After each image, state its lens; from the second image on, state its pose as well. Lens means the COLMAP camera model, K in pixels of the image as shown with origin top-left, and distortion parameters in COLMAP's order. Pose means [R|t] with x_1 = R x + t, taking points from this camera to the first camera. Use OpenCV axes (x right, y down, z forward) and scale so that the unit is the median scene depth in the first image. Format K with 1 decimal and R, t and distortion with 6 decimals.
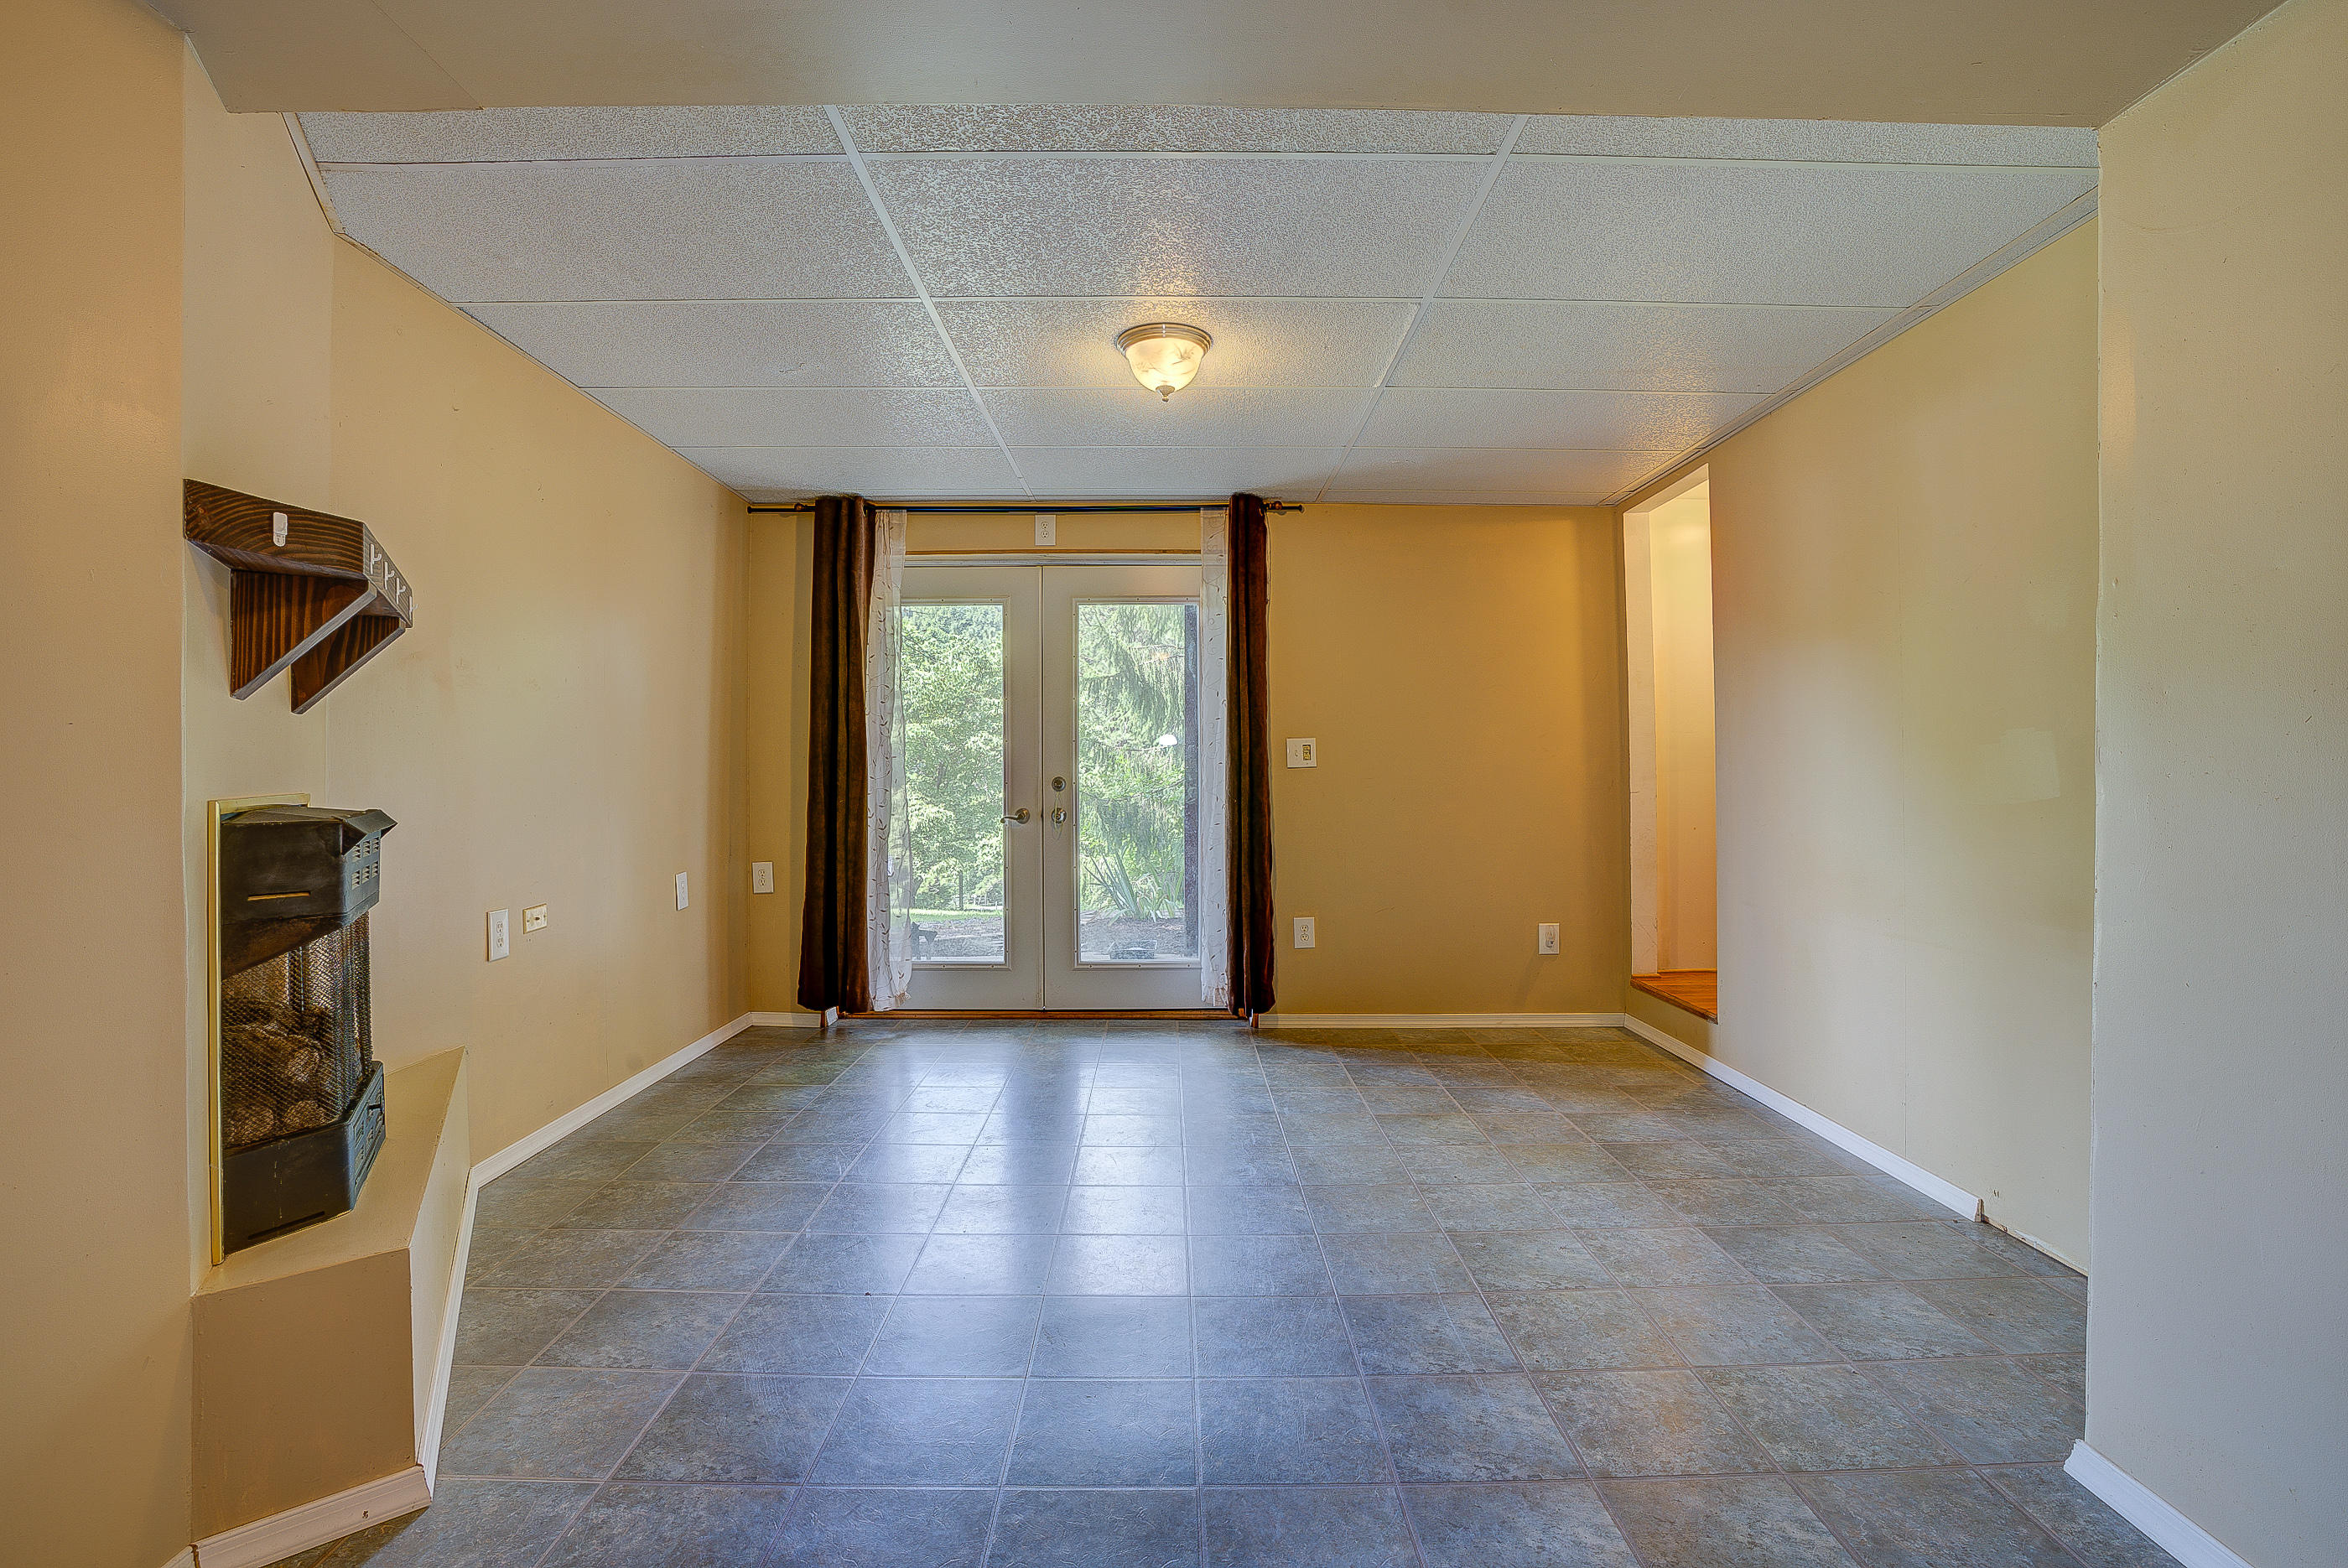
lens RADIAL K [[1097.3, 0, 1177.8], [0, 1097.3, 797.3], [0, 0, 1]] dist [-0.067655, 0.023454]
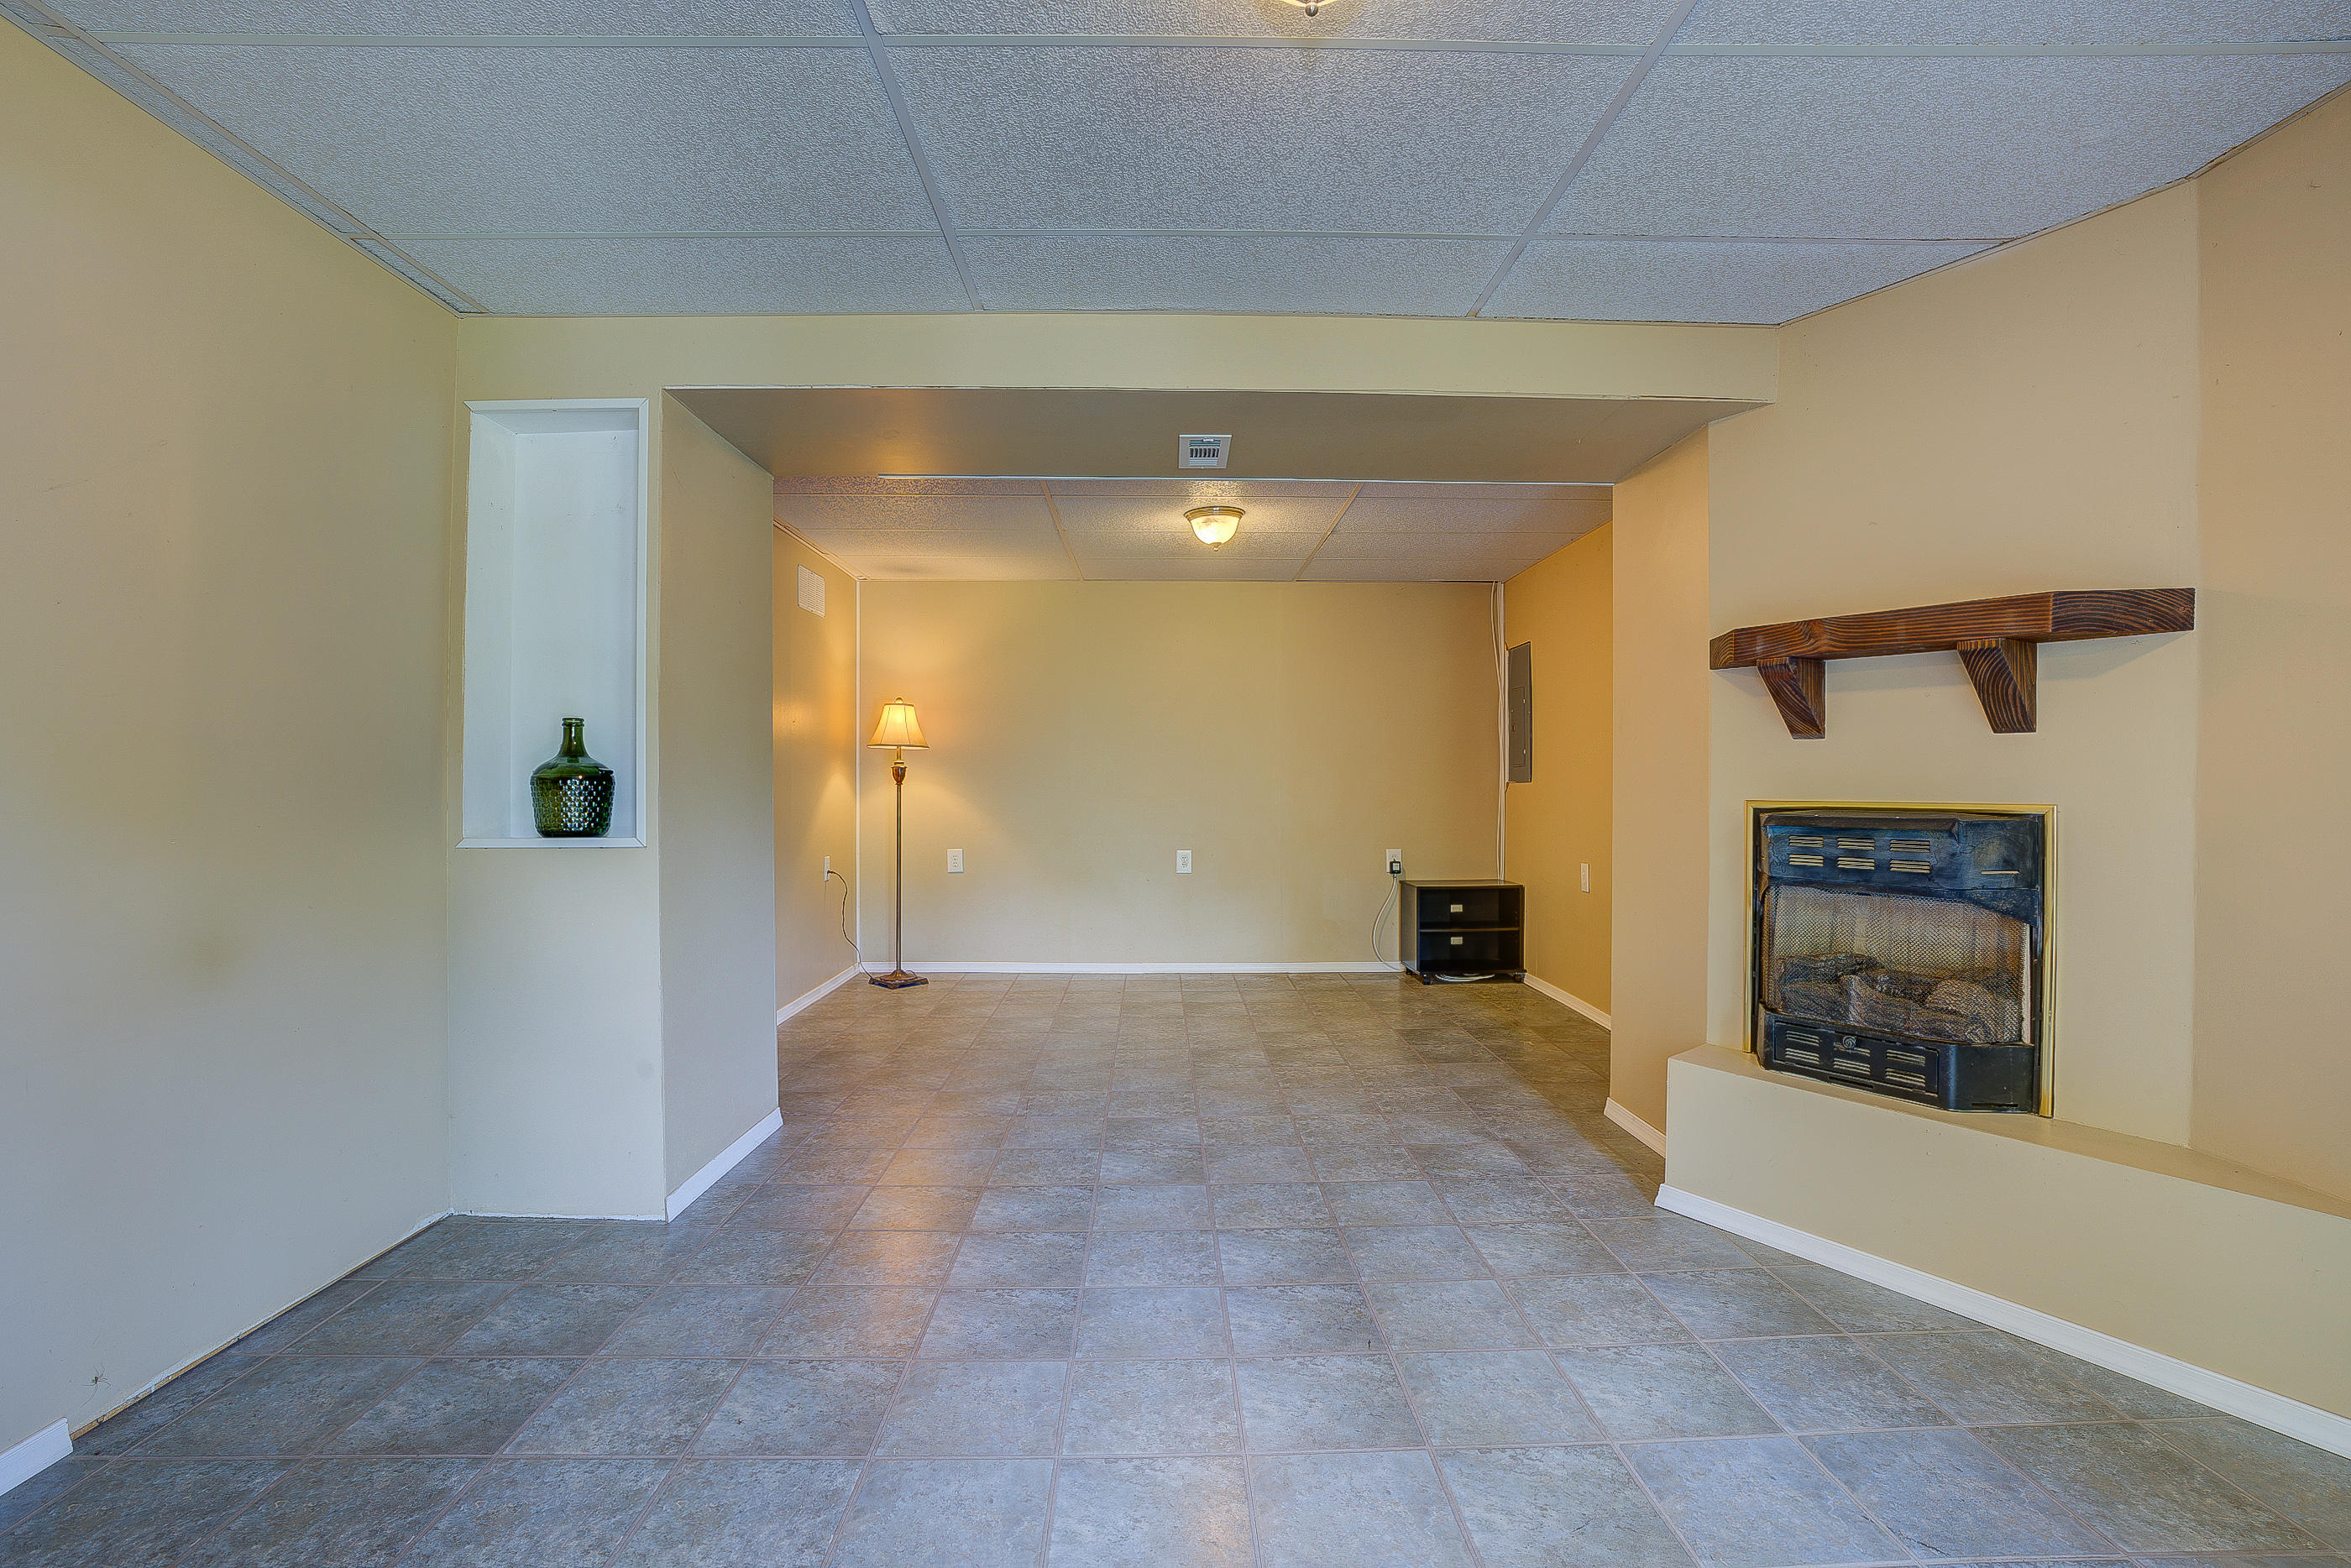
lens RADIAL K [[1098.6, 0, 1179.3], [0, 1098.6, 797.3], [0, 0, 1]] dist [-0.067655, 0.023454]
pose [[-0.999918, -0.000386, -0.012772, 0.066171], [-0.000826, 0.999406, 0.034438, -0.042187], [0.012751, 0.034446, -0.999325, 1.849230]]
